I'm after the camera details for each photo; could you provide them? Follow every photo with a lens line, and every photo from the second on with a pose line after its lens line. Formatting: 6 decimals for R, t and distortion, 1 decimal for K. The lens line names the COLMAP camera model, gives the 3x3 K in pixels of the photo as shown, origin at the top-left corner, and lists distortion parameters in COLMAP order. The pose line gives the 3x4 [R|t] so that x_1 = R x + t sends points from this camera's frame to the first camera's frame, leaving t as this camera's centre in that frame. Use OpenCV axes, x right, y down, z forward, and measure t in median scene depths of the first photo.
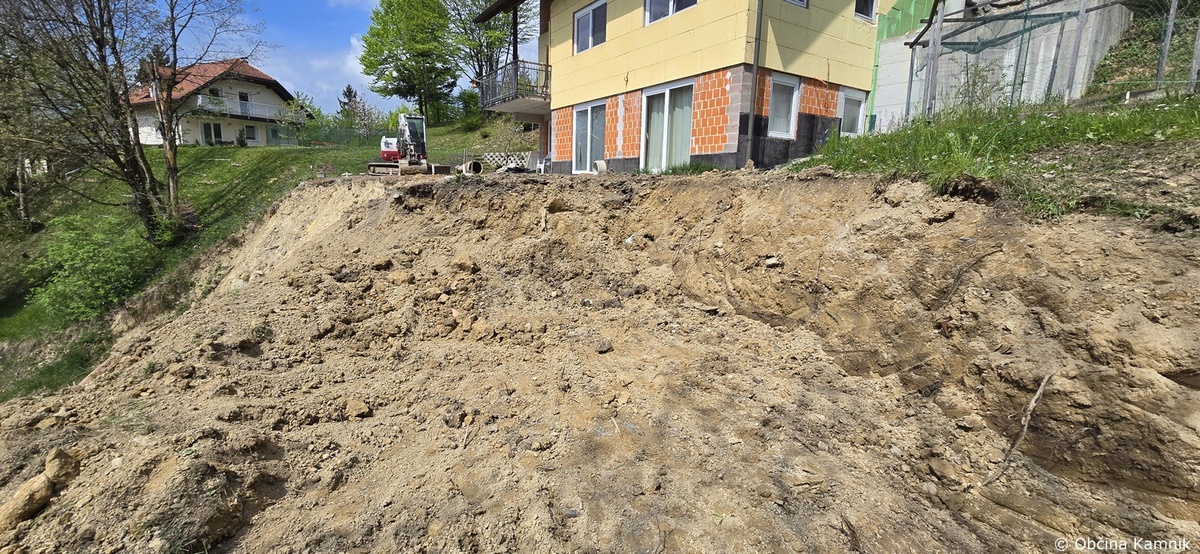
lens RADIAL K [[503.0, 0, 601.2], [0, 503.0, 278.2], [0, 0, 1]] dist [0.000252, 0.000110]
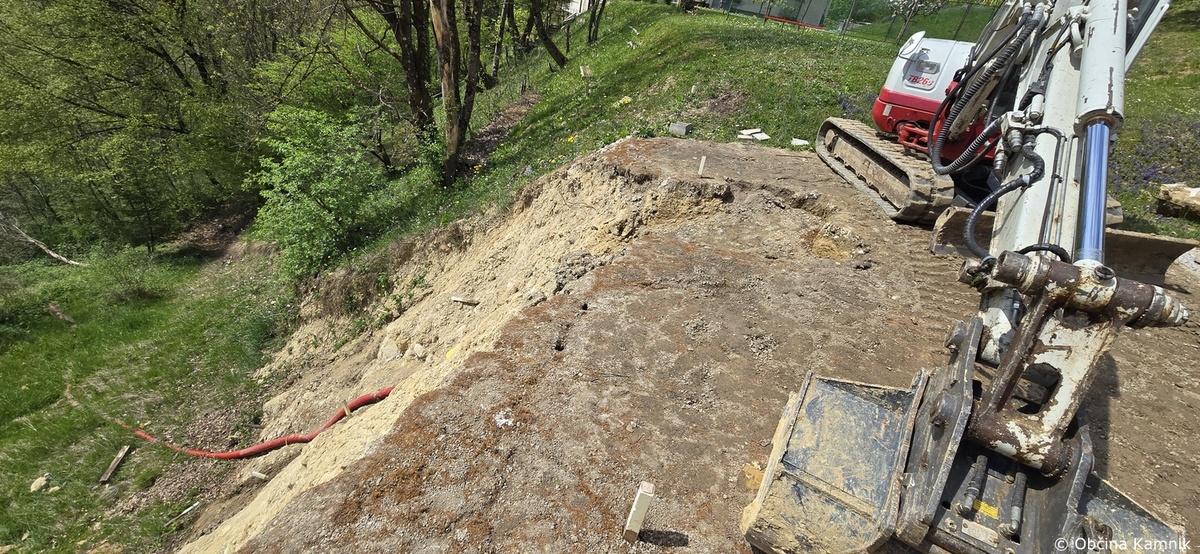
lens RADIAL K [[503.0, 0, 601.8], [0, 503.0, 276.8], [0, 0, 1]] dist [0.000252, 0.000110]
pose [[0.523554, 0.485305, -0.700265, -0.460128], [-0.303853, 0.874225, 0.378688, -0.365617], [0.795967, 0.014514, 0.605165, 1.187822]]
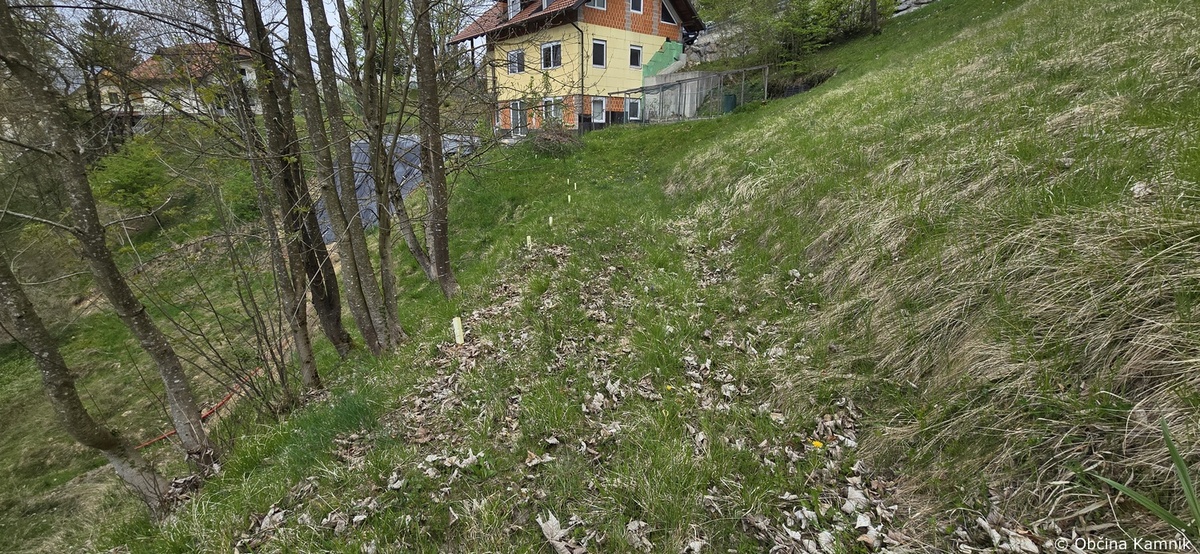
lens RADIAL K [[503.0, 0, 599.5], [0, 503.0, 275.5], [0, 0, 1]] dist [0.000252, 0.000110]
pose [[0.992116, -0.054814, 0.112700, 0.041855], [0.043390, 0.993895, 0.101436, 0.187249], [-0.117572, -0.095746, 0.988438, -1.304101]]
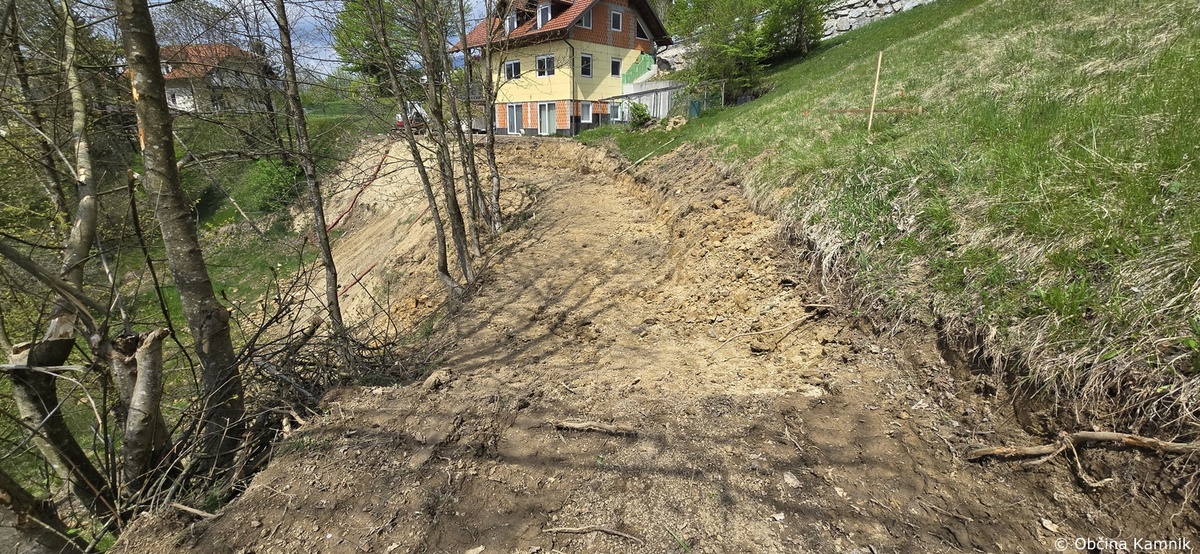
lens RADIAL K [[503.0, 0, 601.5], [0, 503.0, 274.6], [0, 0, 1]] dist [0.000252, 0.000110]
pose [[0.980755, -0.072629, 0.181229, -0.129677], [0.053486, 0.992671, 0.108368, 0.249648], [-0.187771, -0.096589, 0.977452, -1.710352]]
